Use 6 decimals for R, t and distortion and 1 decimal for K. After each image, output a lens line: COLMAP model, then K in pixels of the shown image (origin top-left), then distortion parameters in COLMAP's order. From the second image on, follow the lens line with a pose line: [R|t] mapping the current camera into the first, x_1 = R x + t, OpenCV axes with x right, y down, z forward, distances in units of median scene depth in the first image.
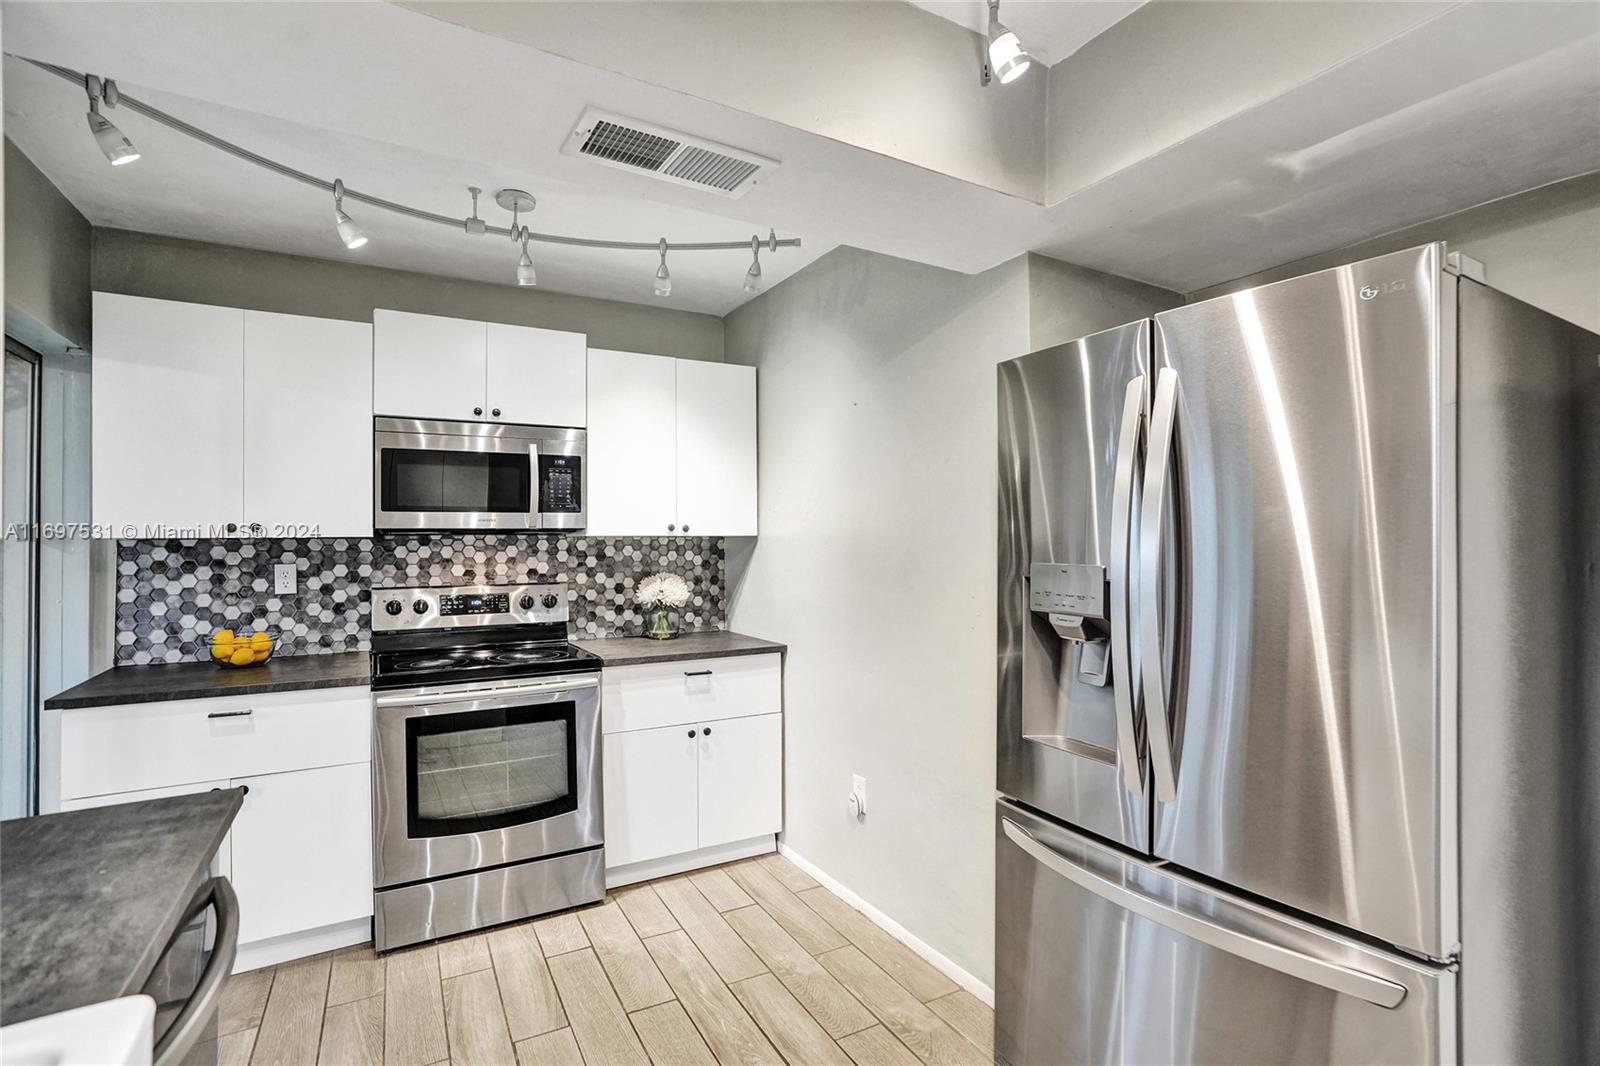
lens RADIAL K [[766.6, 0, 800.3], [0, 766.6, 537.3], [0, 0, 1]] dist [-0.057753, 0.033660]
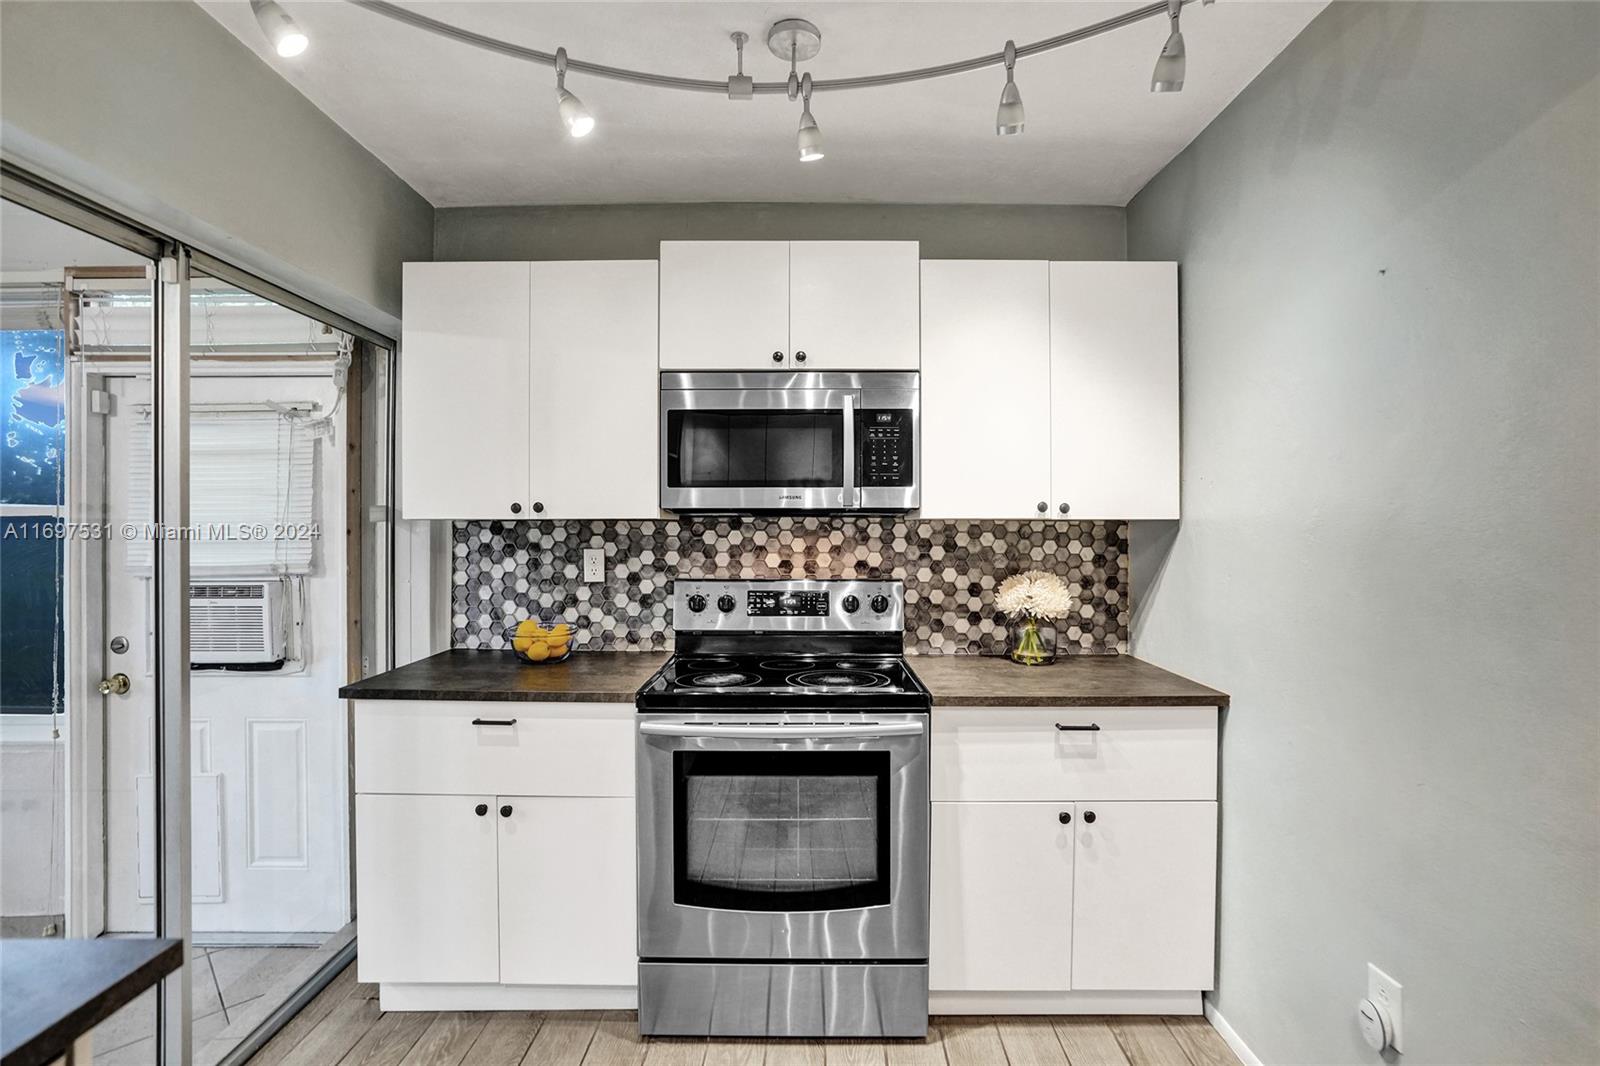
lens RADIAL K [[761.4, 0, 797.7], [0, 761.4, 528.2], [0, 0, 1]] dist [-0.059664, 0.033989]
pose [[0.863131, 0.008529, -0.504907, -0.016151], [-0.004542, 0.999948, 0.009127, 0.001544], [0.504959, -0.005584, 0.863125, 0.335594]]
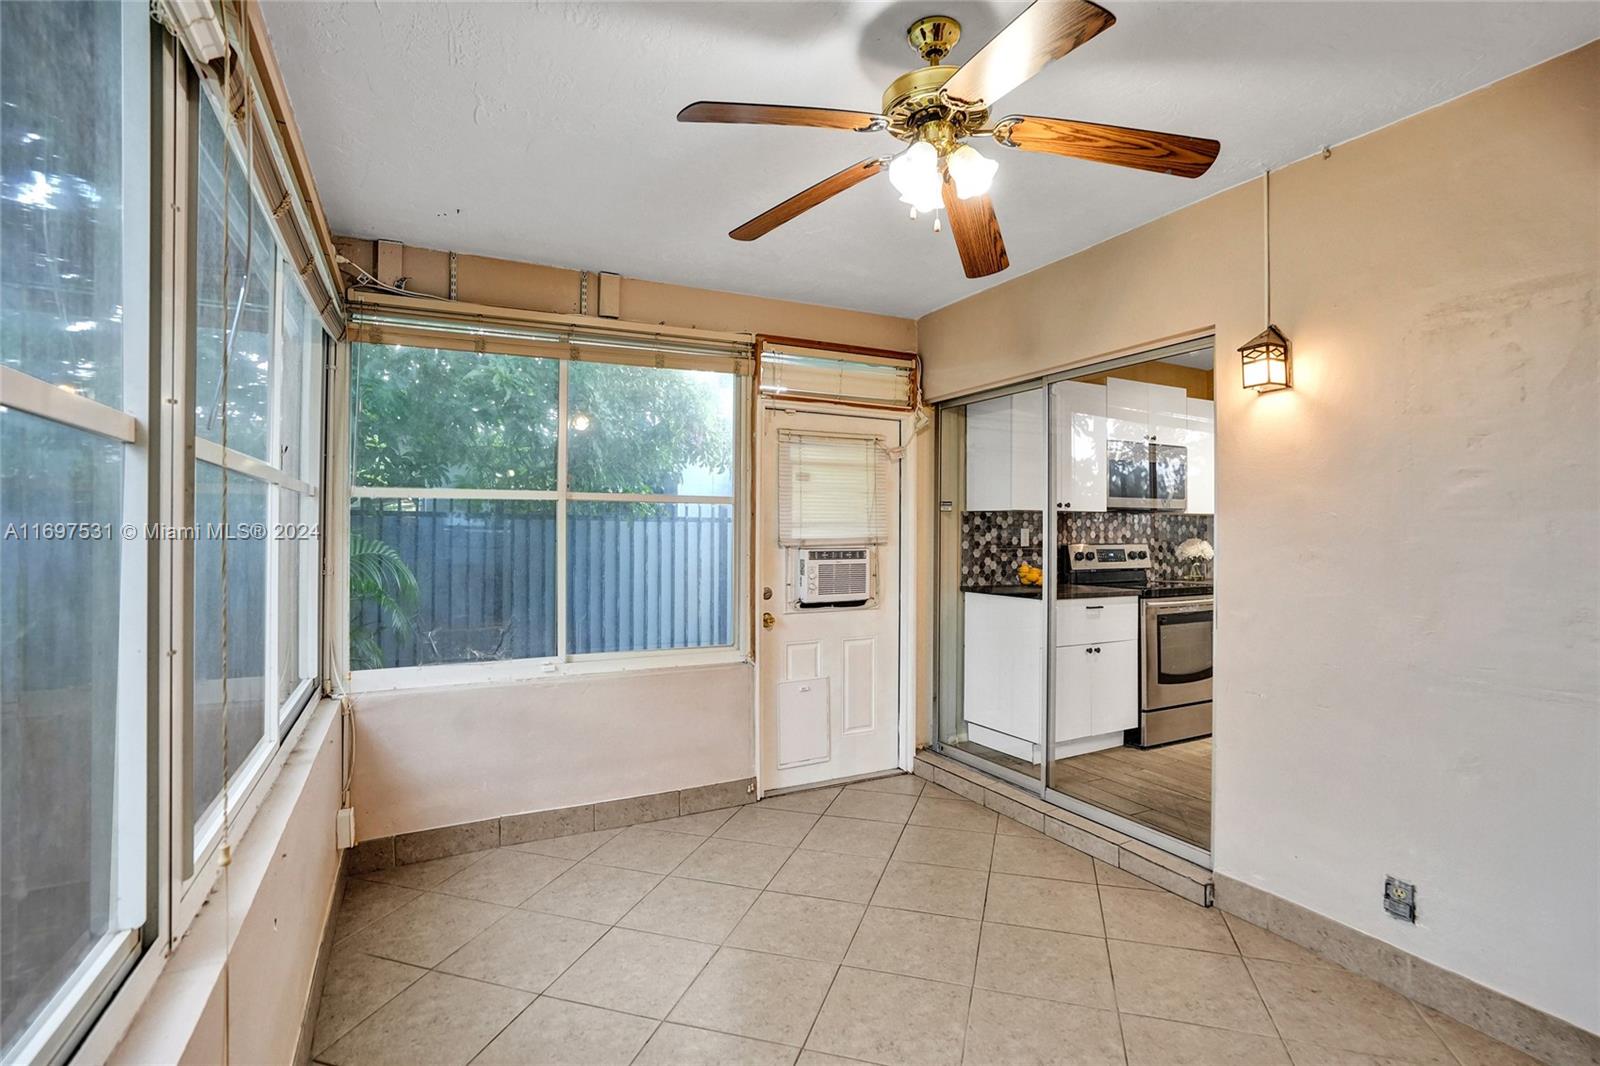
lens RADIAL K [[751.1, 0, 798.3], [0, 751.1, 520.3], [0, 0, 1]] dist [-0.054980, 0.029053]
pose [[0.998947, 0.007765, -0.045211, -1.094134], [-0.008471, 0.999845, -0.015439, 0.047274], [0.045084, 0.015806, 0.998858, -0.648656]]
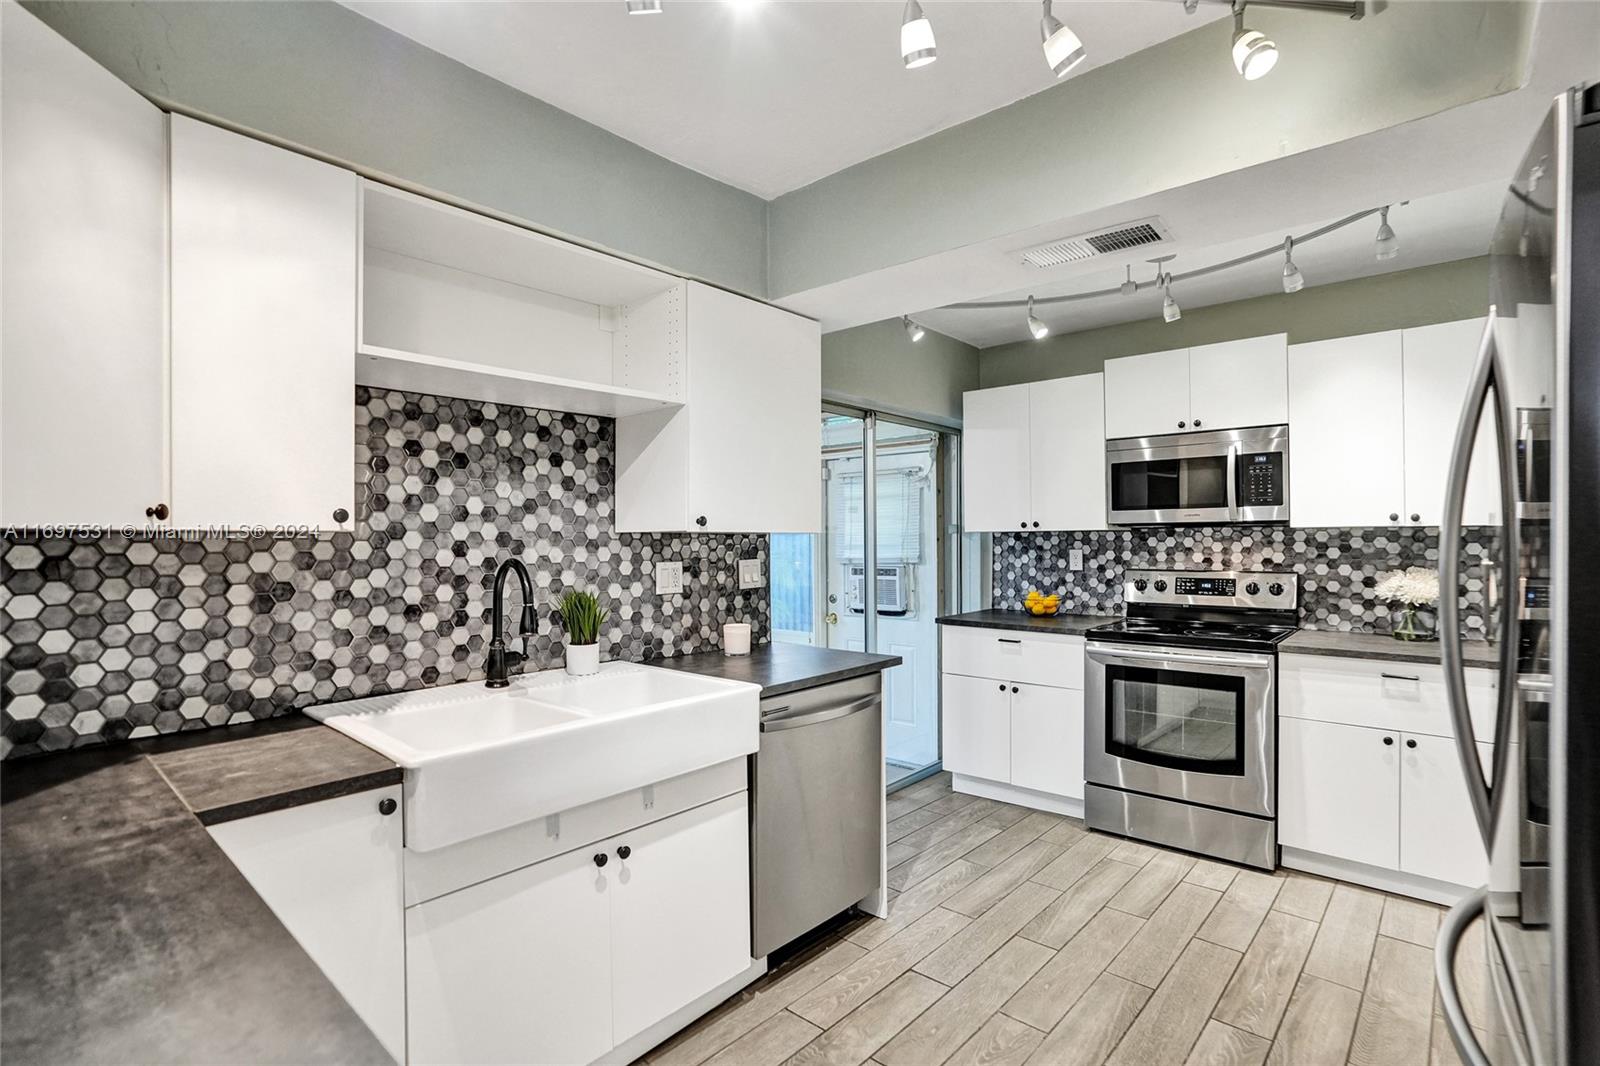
lens RADIAL K [[753.3, 0, 806.1], [0, 753.3, 542.6], [0, 0, 1]] dist [-0.054736, 0.031276]
pose [[0.330604, 0.008256, -0.943733, 0.481049], [0.008137, 0.999900, 0.011598, 0.002174], [0.943734, -0.011513, 0.330504, 0.046264]]
